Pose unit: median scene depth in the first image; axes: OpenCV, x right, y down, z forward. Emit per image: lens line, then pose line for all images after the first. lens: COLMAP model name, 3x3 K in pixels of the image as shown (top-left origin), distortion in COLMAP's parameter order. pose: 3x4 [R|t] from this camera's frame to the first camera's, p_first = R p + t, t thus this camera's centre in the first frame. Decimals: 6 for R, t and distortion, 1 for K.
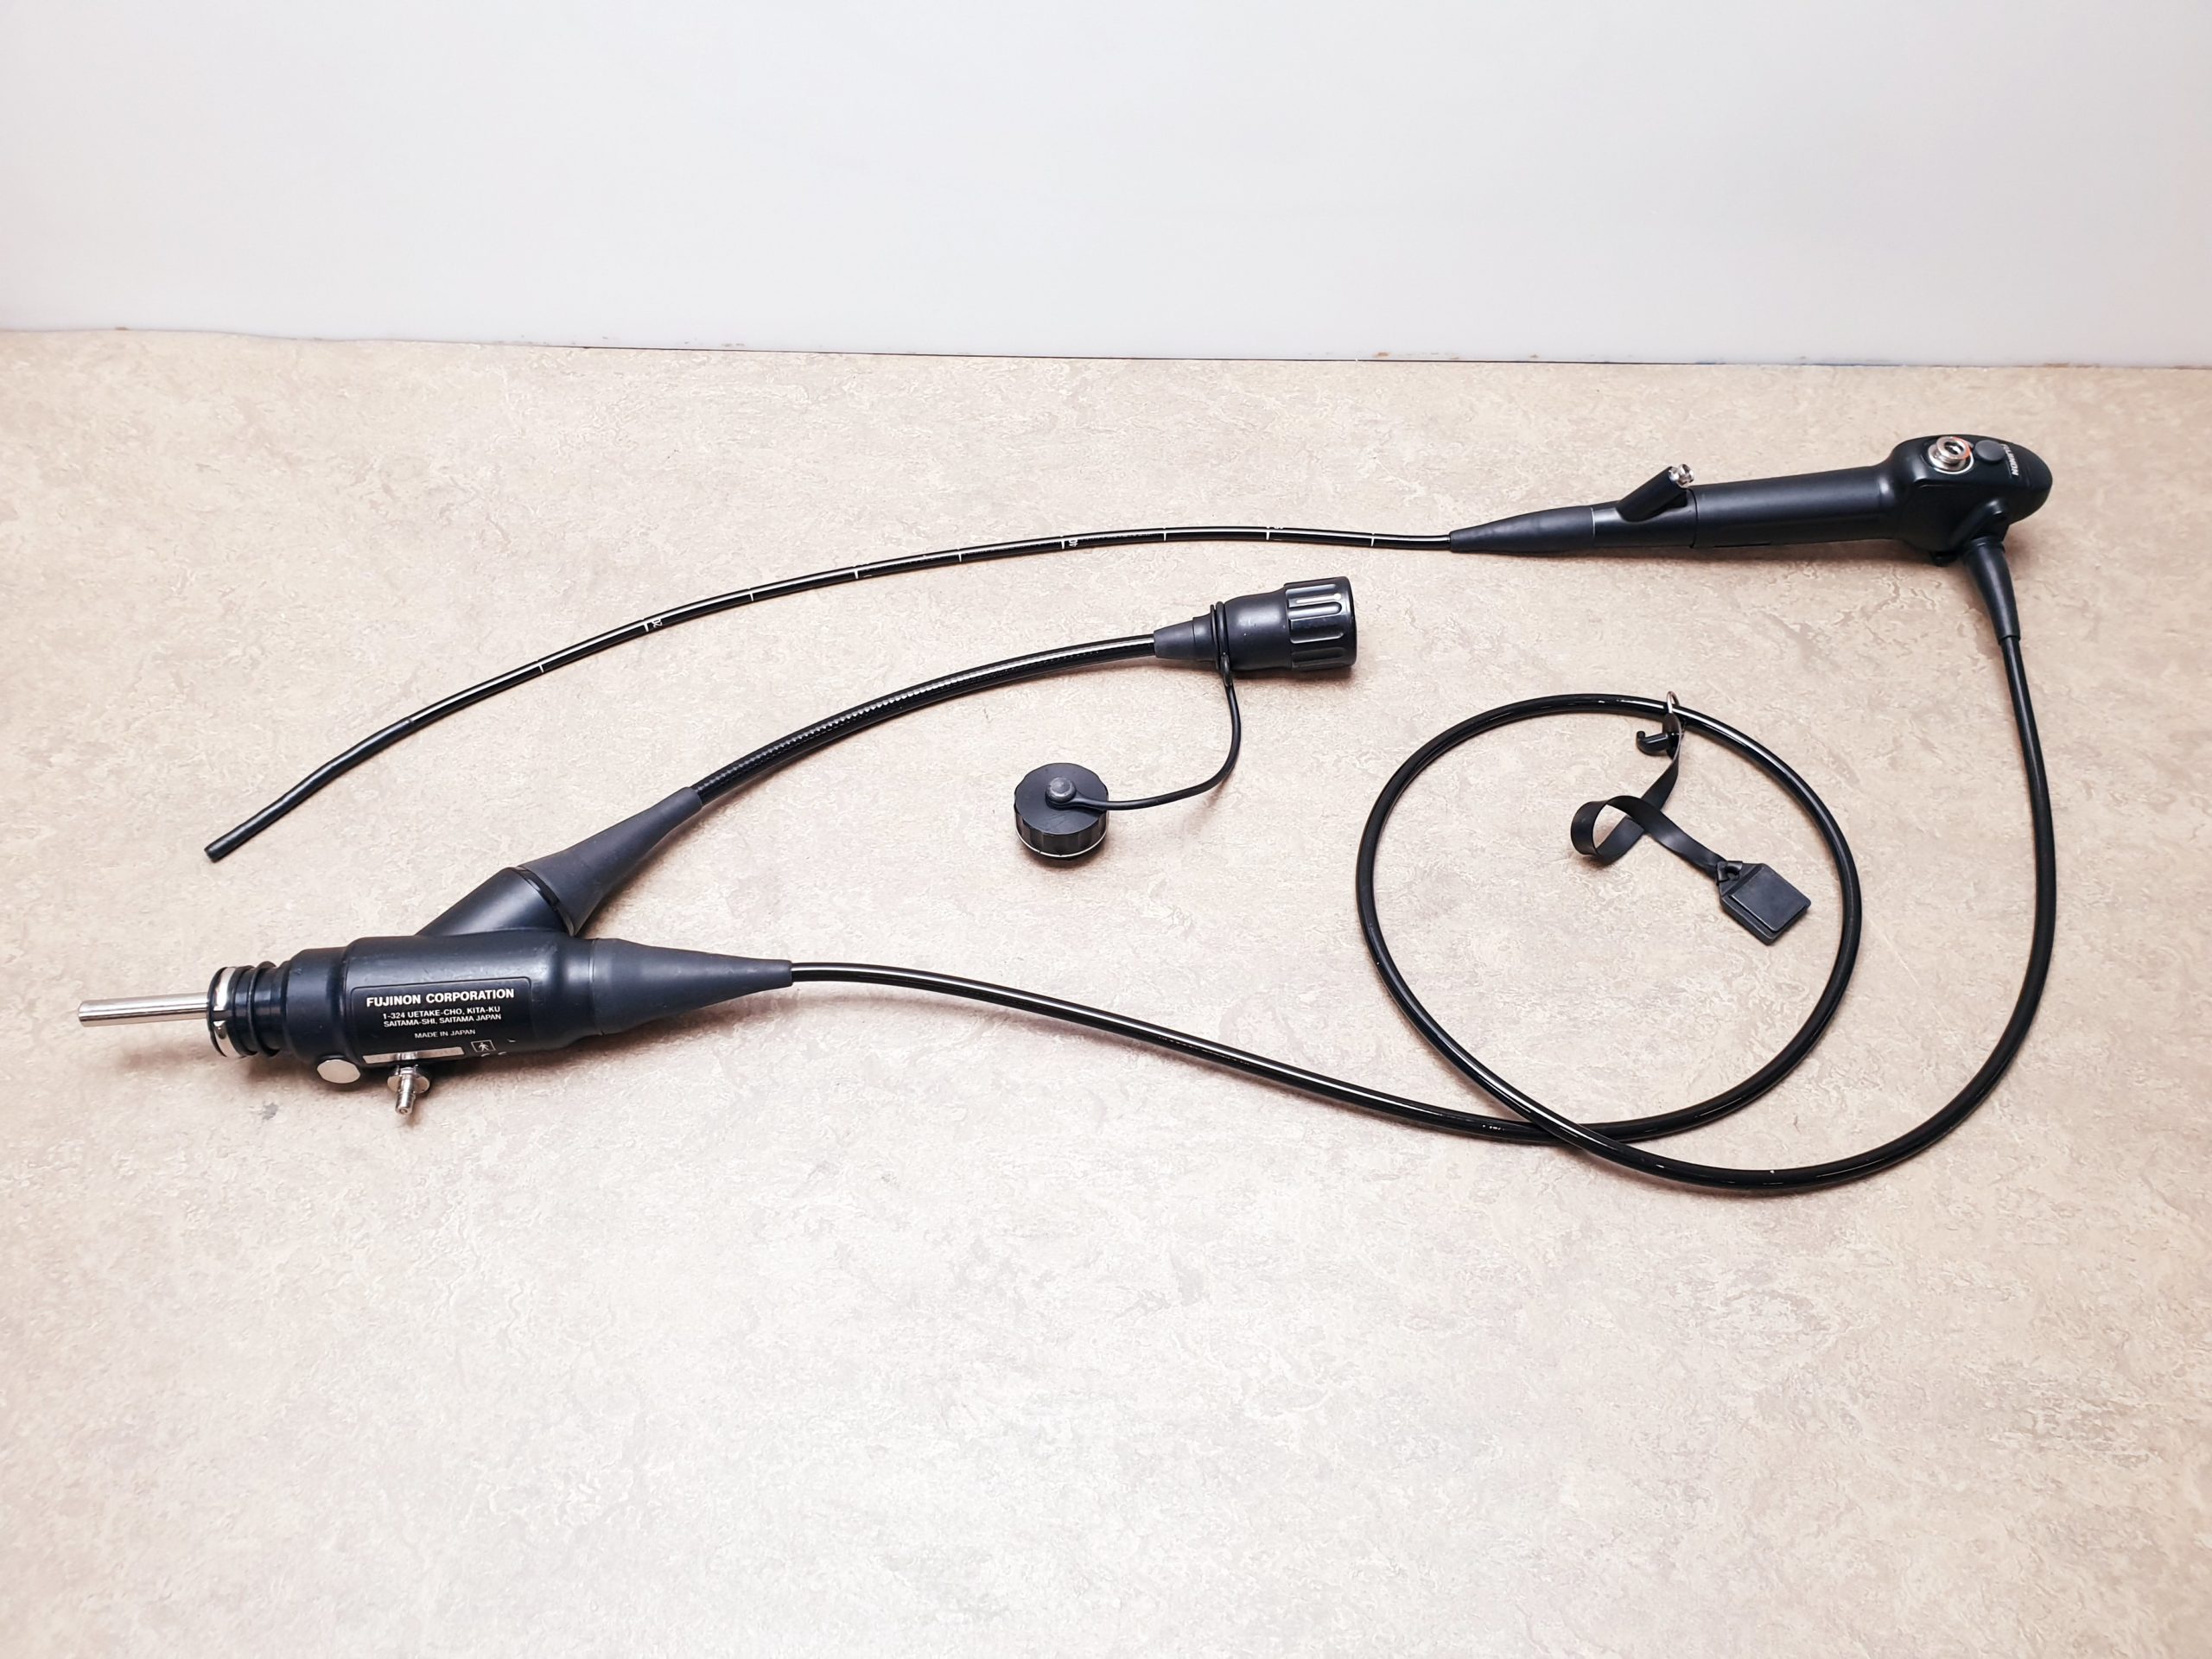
lens RADIAL K [[1734.1, 0, 1106.0], [0, 1734.1, 829.5], [0, 0, 1]] dist [-0.104807, 0.149885]
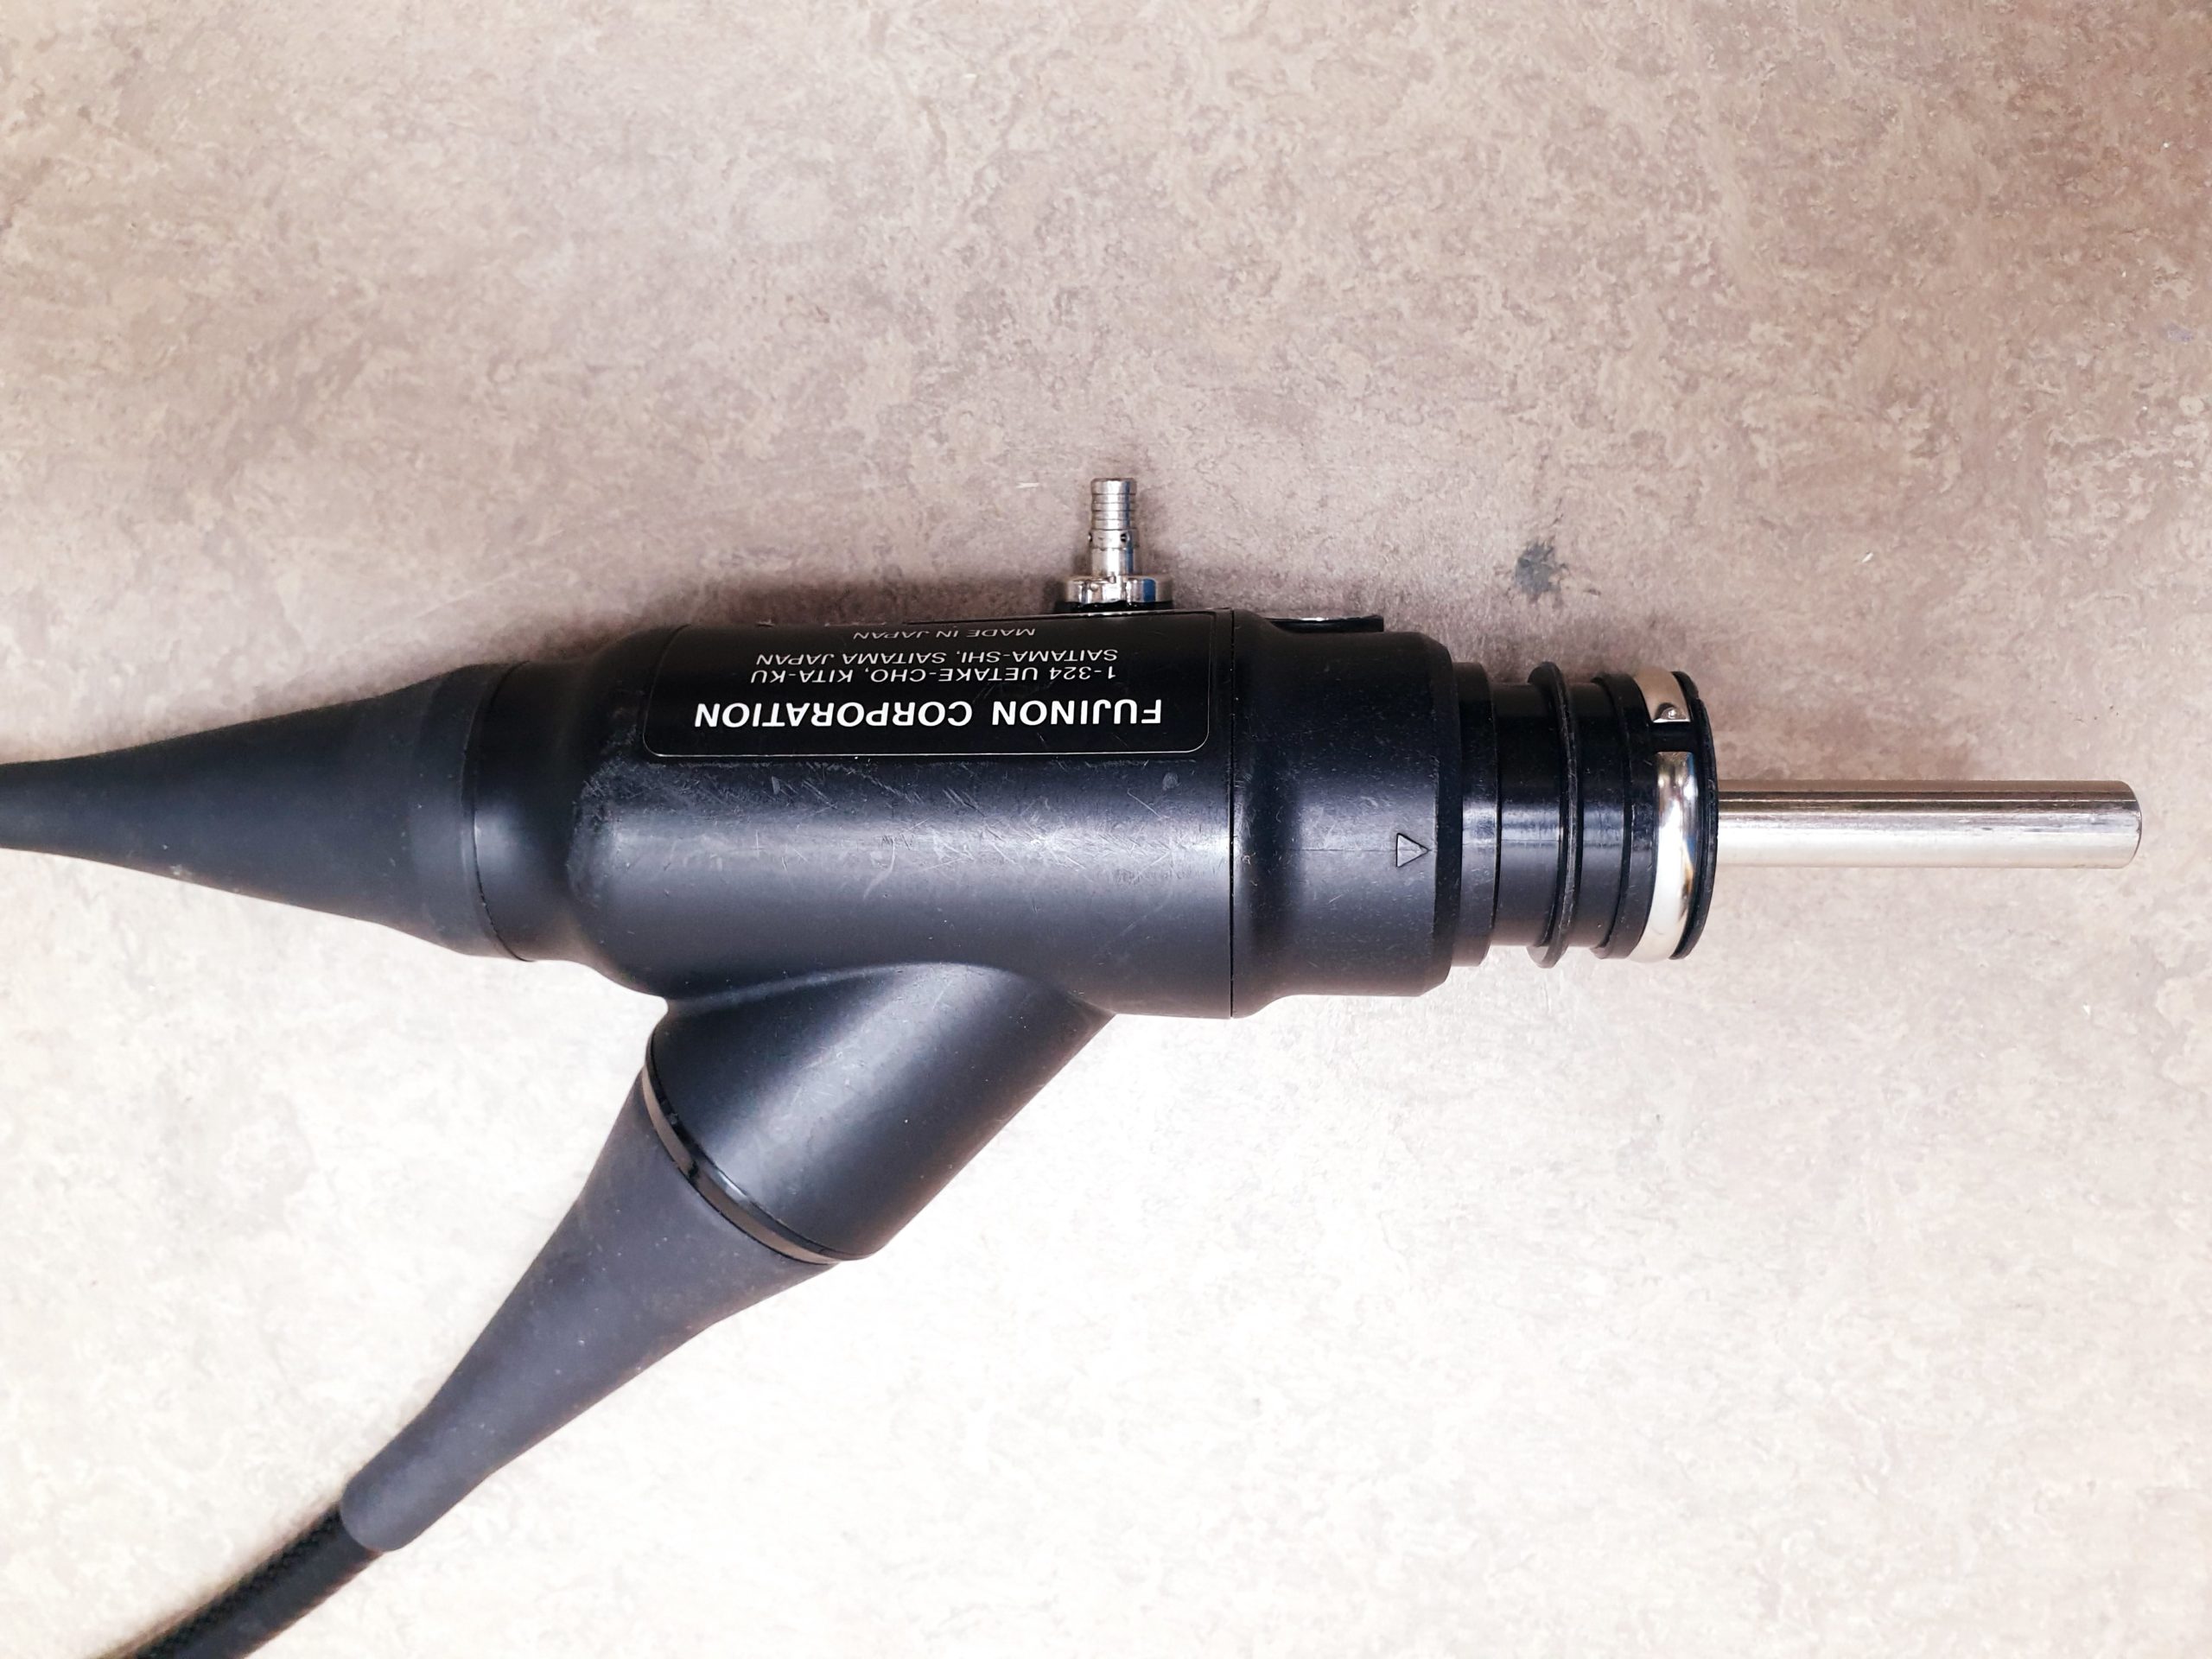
lens RADIAL K [[1734.1, 0, 1106.0], [0, 1734.1, 829.5], [0, 0, 1]] dist [-0.104807, 0.149885]
pose [[-0.993603, -0.107539, 0.034468, -0.431151], [0.109516, -0.843145, 0.526416, -0.074875], [-0.027549, 0.526823, 0.849528, 0.749661]]
